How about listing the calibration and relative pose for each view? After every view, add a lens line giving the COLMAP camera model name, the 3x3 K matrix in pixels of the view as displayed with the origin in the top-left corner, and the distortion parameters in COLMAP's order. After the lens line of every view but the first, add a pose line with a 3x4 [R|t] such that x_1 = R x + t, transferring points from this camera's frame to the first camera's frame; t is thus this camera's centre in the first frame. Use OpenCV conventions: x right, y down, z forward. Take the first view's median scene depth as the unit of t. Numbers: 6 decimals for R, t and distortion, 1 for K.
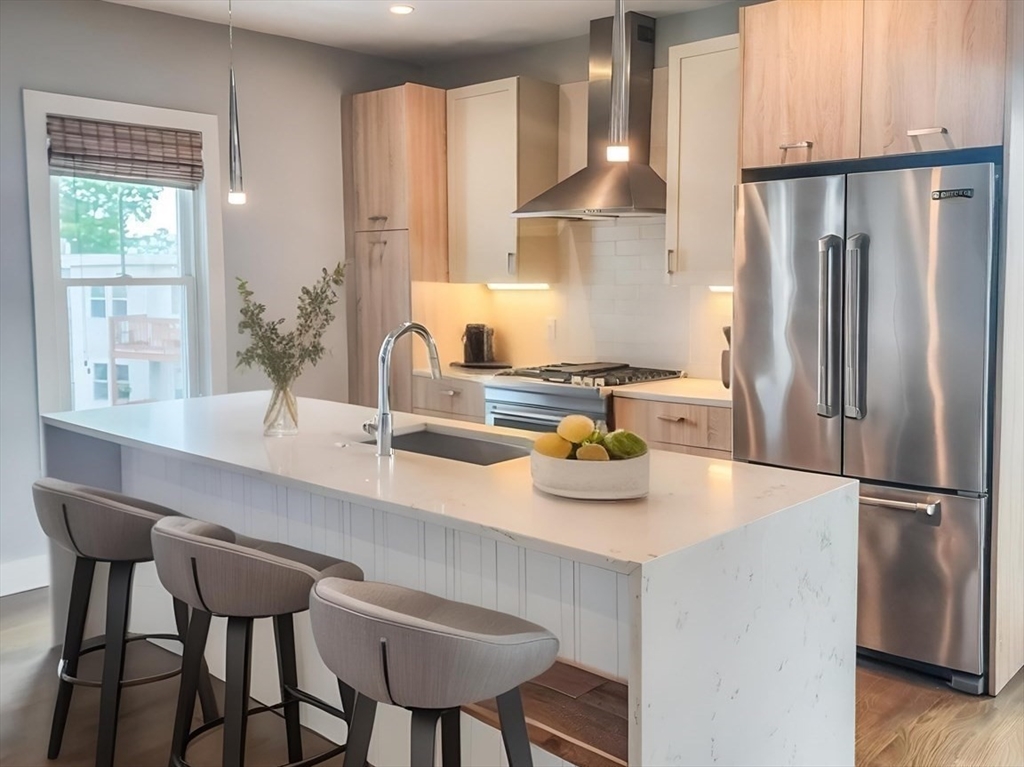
lens RADIAL K [[941.3, 0, 508.6], [0, 941.3, 351.5], [0, 0, 1]] dist [0.082529, -0.008775]
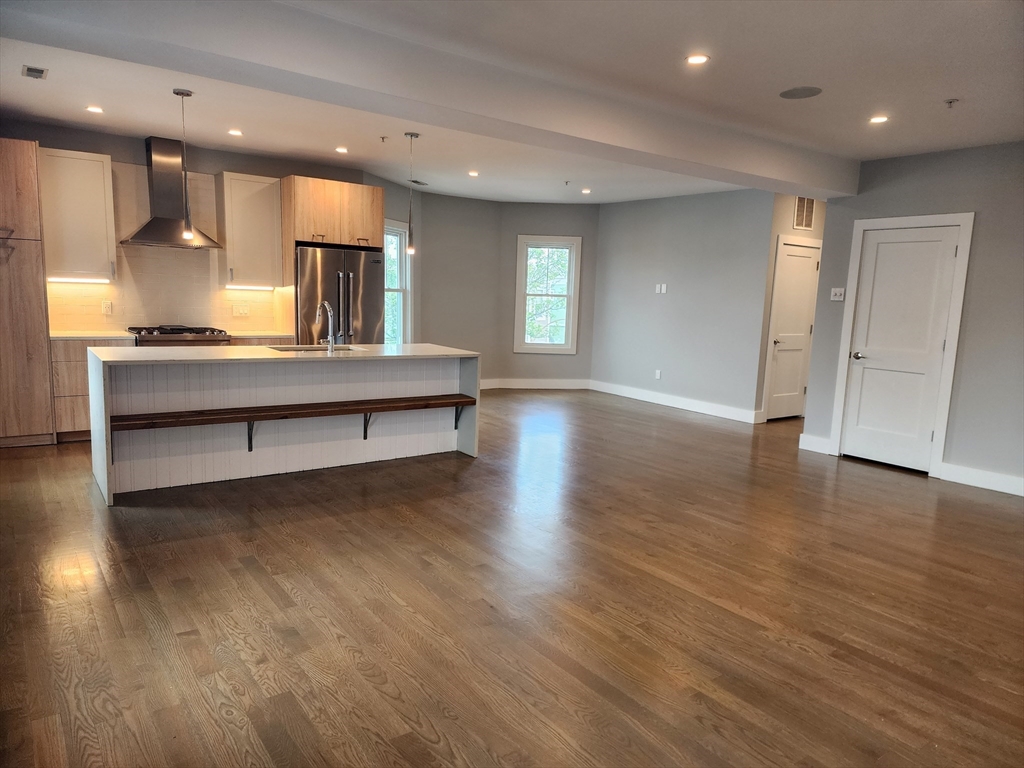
lens RADIAL K [[688.1, 0, 512.0], [0, 688.1, 384.0], [0, 0, 1]] dist [0.085942, -0.082654]
pose [[0.206564, -0.108356, 0.972415, -1.251405], [0.044448, 0.993862, 0.101304, 0.017968], [-0.977423, 0.022296, 0.210113, 0.067649]]
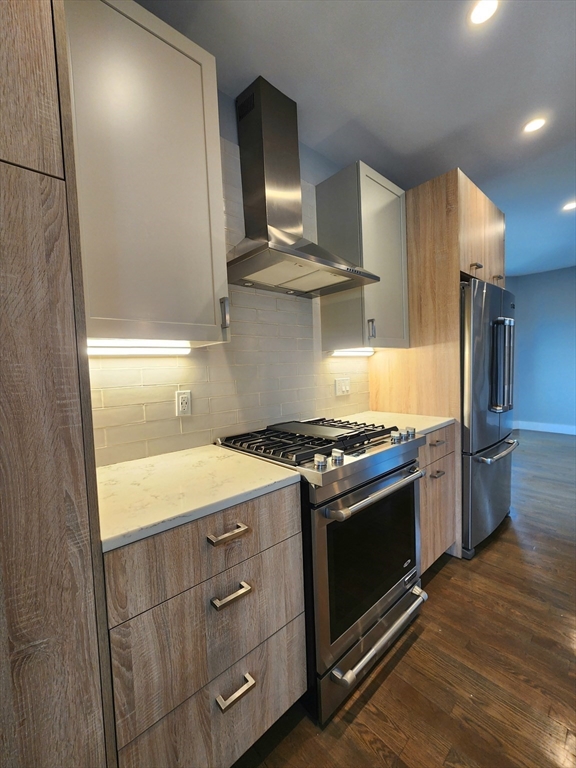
lens RADIAL K [[318.3, 0, 288.8], [0, 318.3, 381.6], [0, 0, 1]] dist [0.001604, 0.000301]
pose [[0.104930, -0.037404, 0.993776, -0.272023], [0.116746, 0.992846, 0.025042, -0.049812], [-0.987603, 0.113392, 0.108546, 1.084020]]
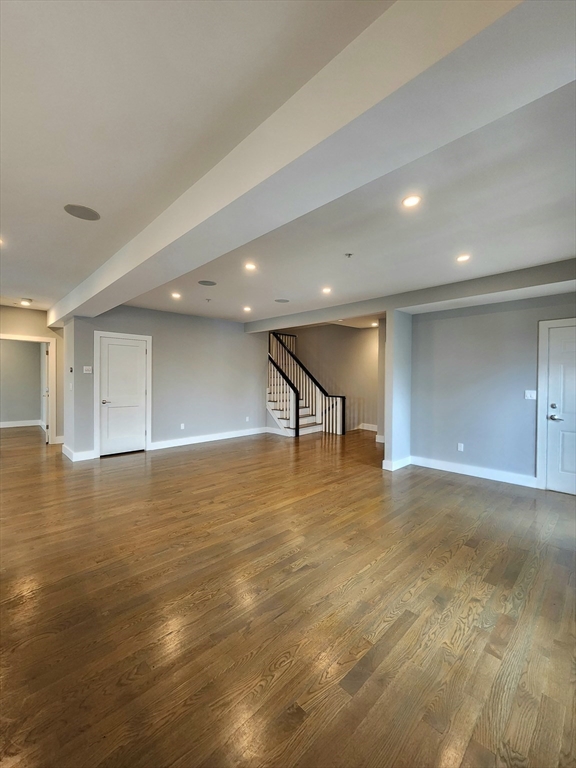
lens RADIAL K [[318.3, 0, 288.8], [0, 318.3, 381.6], [0, 0, 1]] dist [0.001604, 0.000301]
pose [[-0.998101, 0.001177, 0.061585, -0.474987], [0.006965, 0.995561, 0.093864, -0.054797], [-0.061202, 0.094115, -0.993678, 0.875440]]
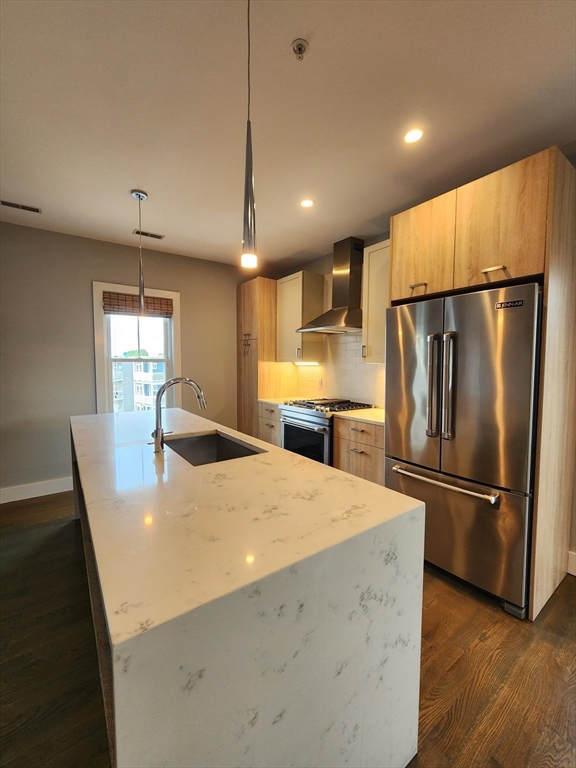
lens RADIAL K [[318.3, 0, 288.8], [0, 318.3, 381.6], [0, 0, 1]] dist [0.001604, 0.000301]
pose [[0.979242, 0.023168, -0.201365, 0.155494], [-0.028252, 0.999350, -0.022410, -0.010329], [0.200715, 0.027634, 0.979260, 0.300186]]
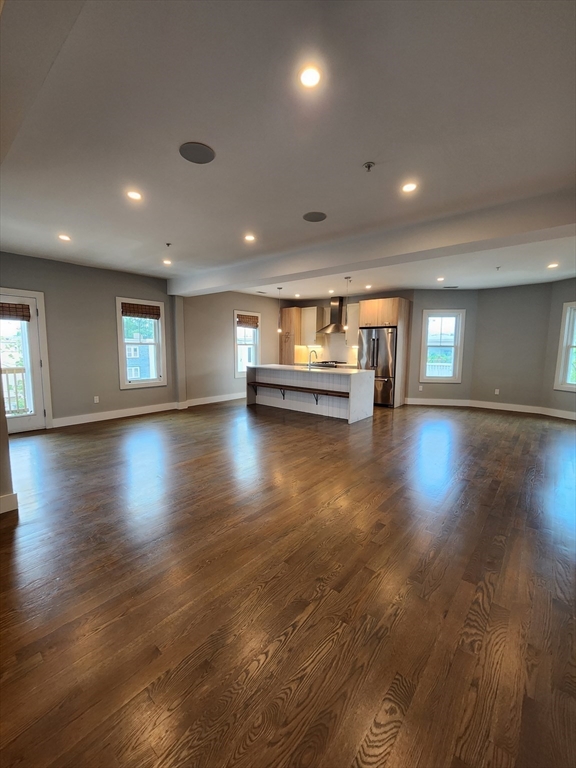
lens RADIAL K [[318.3, 0, 288.8], [0, 318.3, 381.6], [0, 0, 1]] dist [0.001604, 0.000301]
pose [[0.999017, 0.015790, 0.041415, -0.244839], [-0.016917, 0.999492, 0.027003, 0.093824], [-0.040968, -0.027677, 0.998777, -0.888729]]
